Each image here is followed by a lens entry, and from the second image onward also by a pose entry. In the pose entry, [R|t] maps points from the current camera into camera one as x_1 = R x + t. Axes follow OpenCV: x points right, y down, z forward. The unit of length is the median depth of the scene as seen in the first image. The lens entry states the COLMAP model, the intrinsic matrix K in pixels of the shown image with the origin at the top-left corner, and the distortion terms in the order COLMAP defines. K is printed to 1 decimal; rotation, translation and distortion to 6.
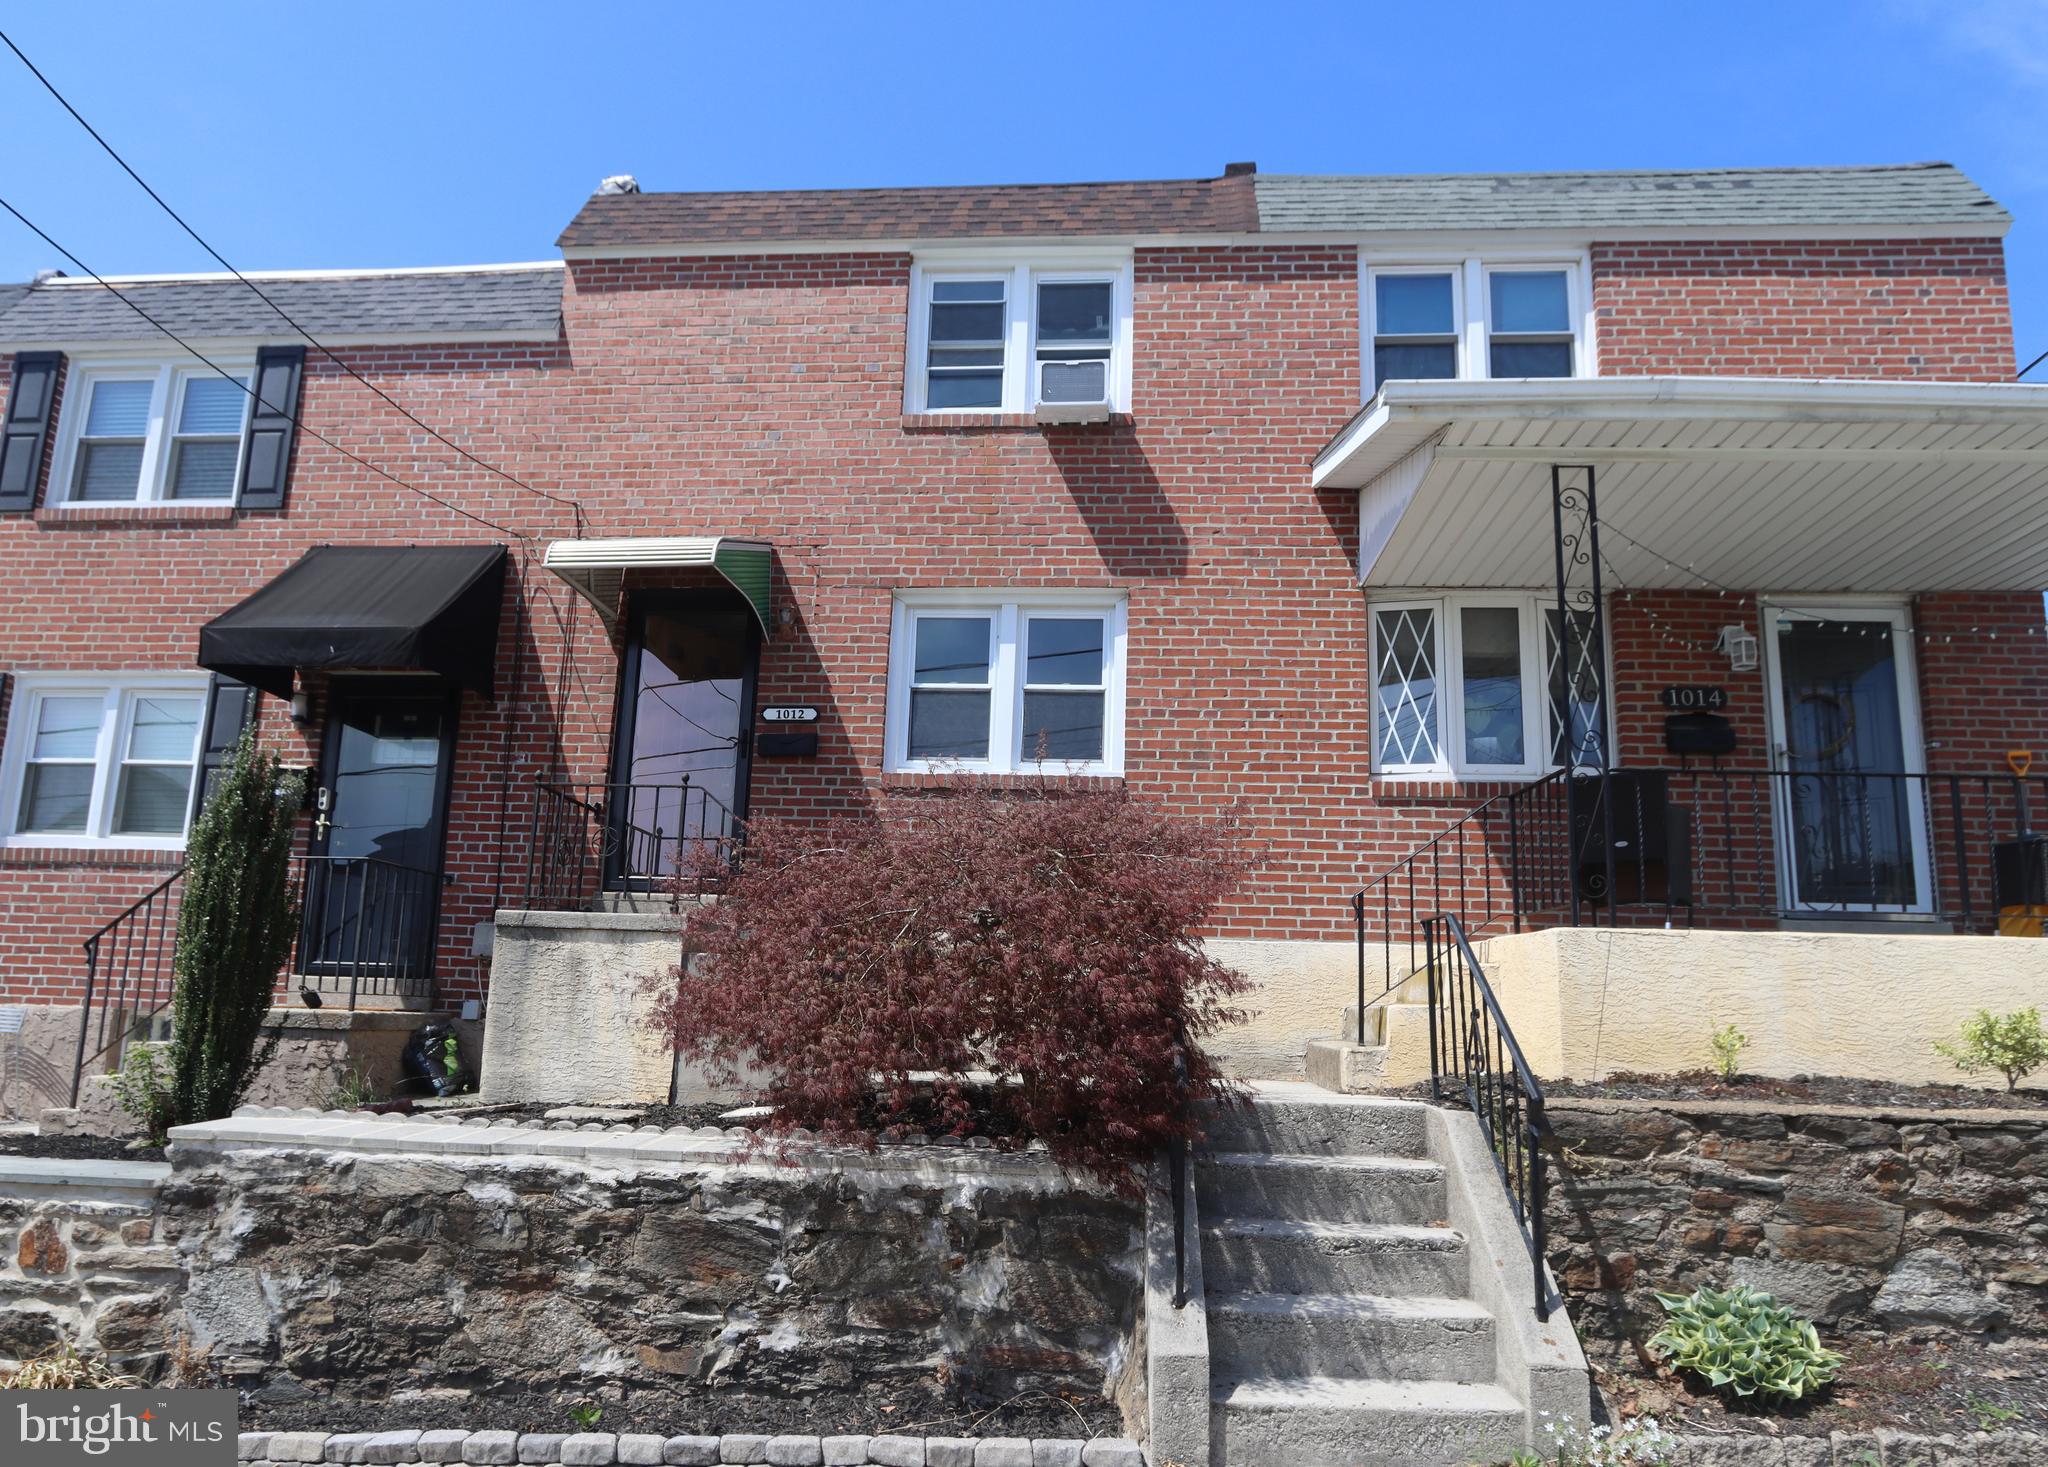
lens RADIAL K [[1380.4, 0, 1023.2], [0, 1380.4, 764.4], [0, 0, 1]] dist [-0.031186, 0.008372]
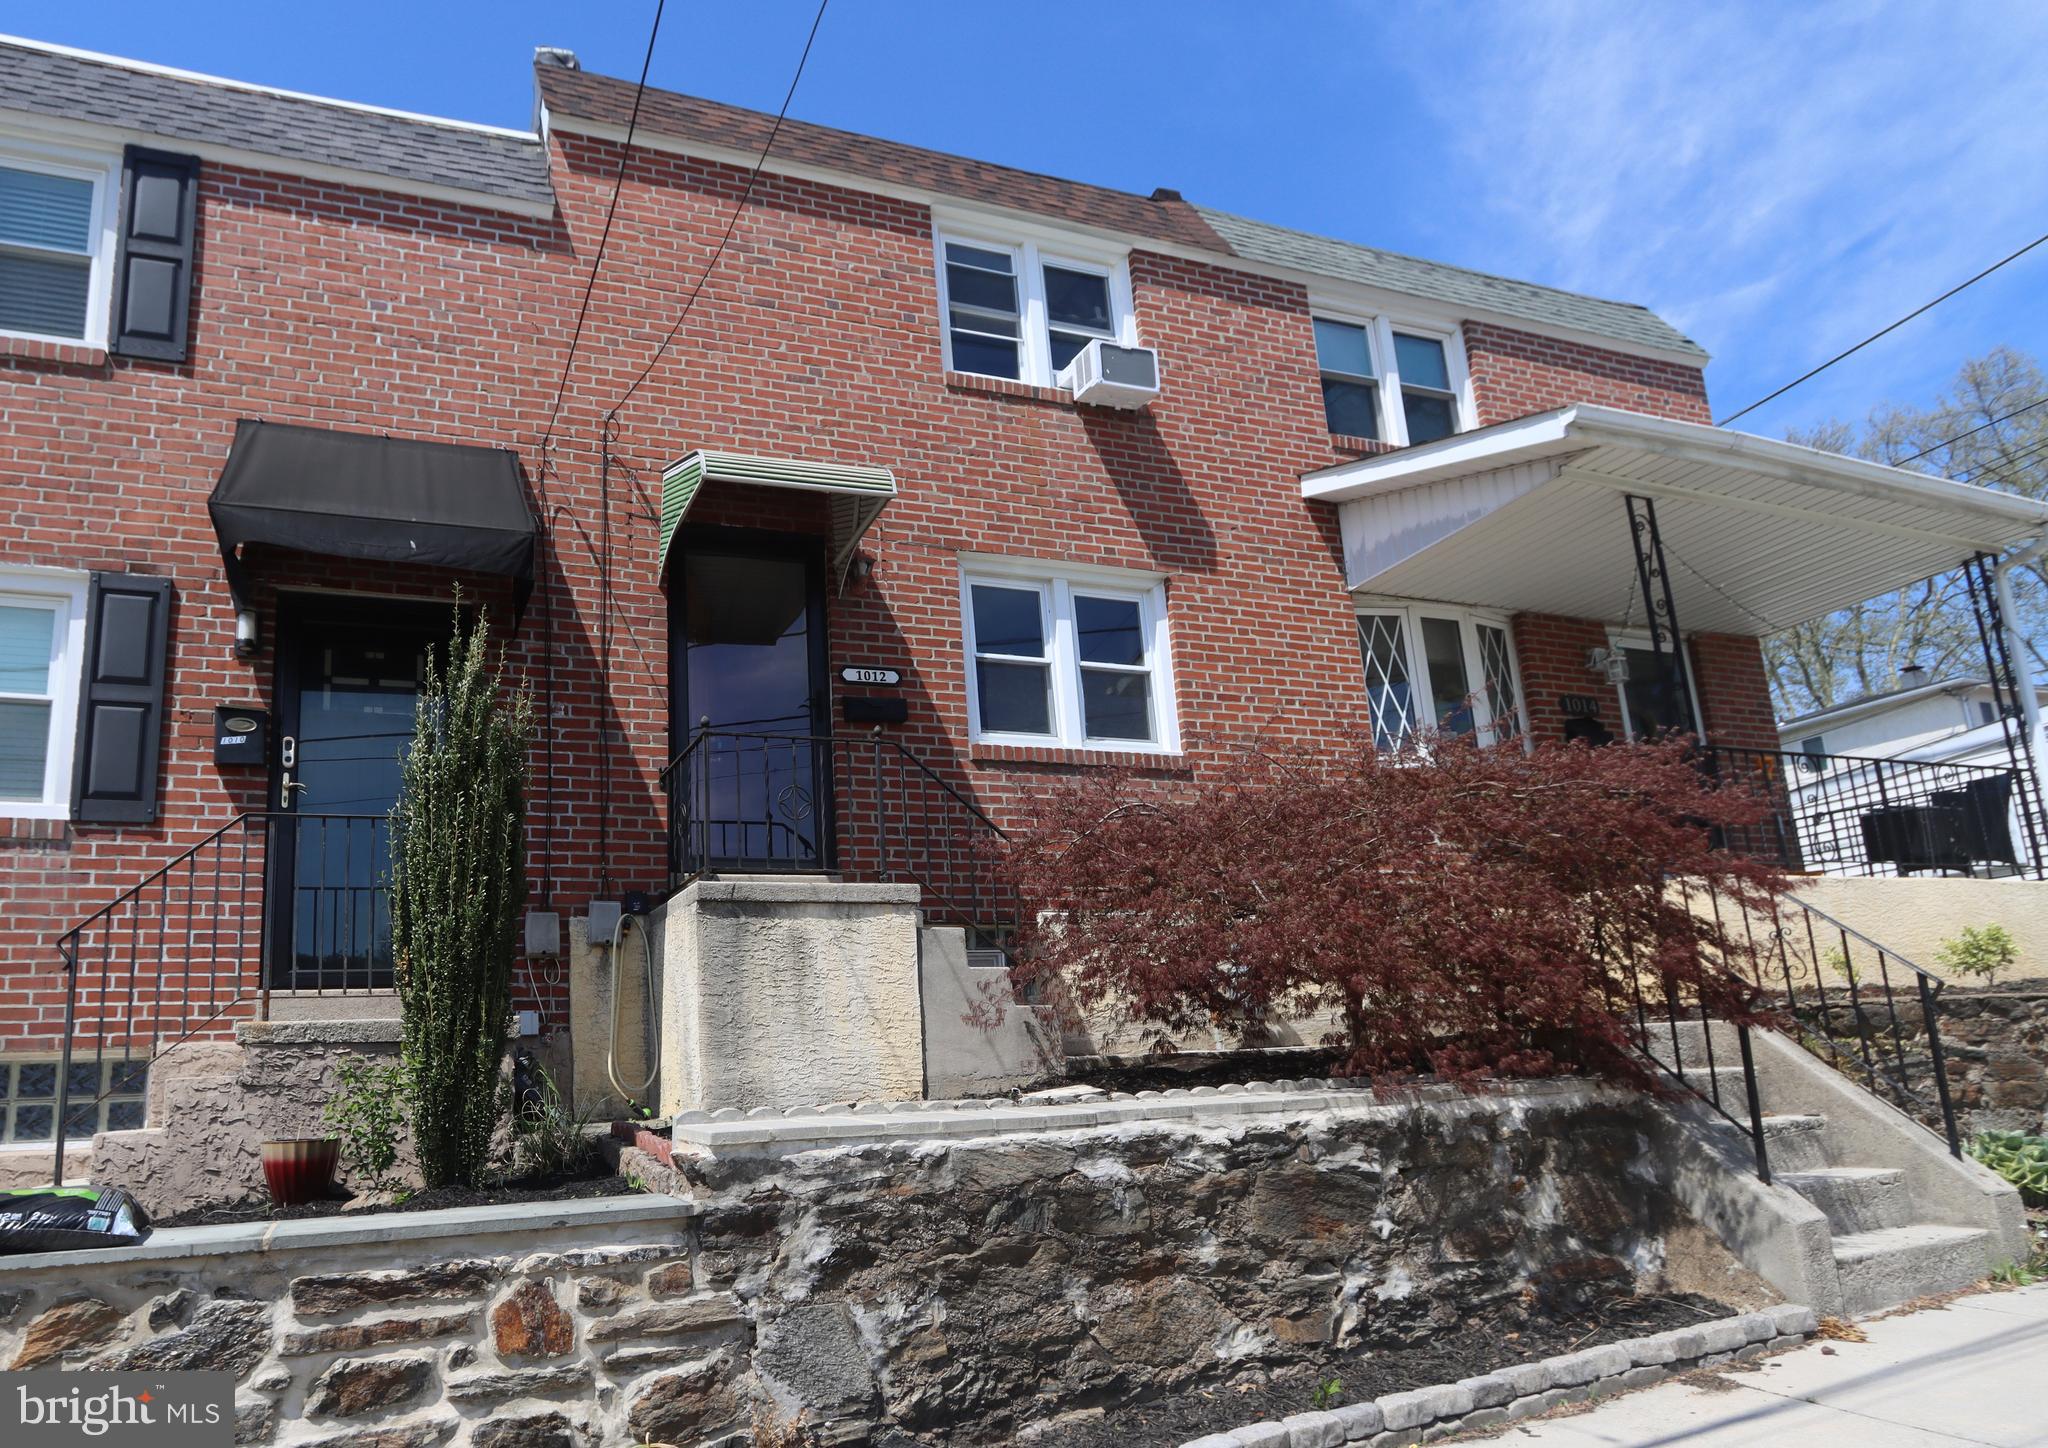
lens RADIAL K [[1417.5, 0, 1024.0], [0, 1417.5, 724.0], [0, 0, 1]] dist [-0.025320, -0.000933]
pose [[0.885052, 0.042273, 0.463569, -0.514009], [-0.011818, 0.997588, -0.068406, 0.057679], [-0.465342, 0.055064, 0.883416, 0.136503]]
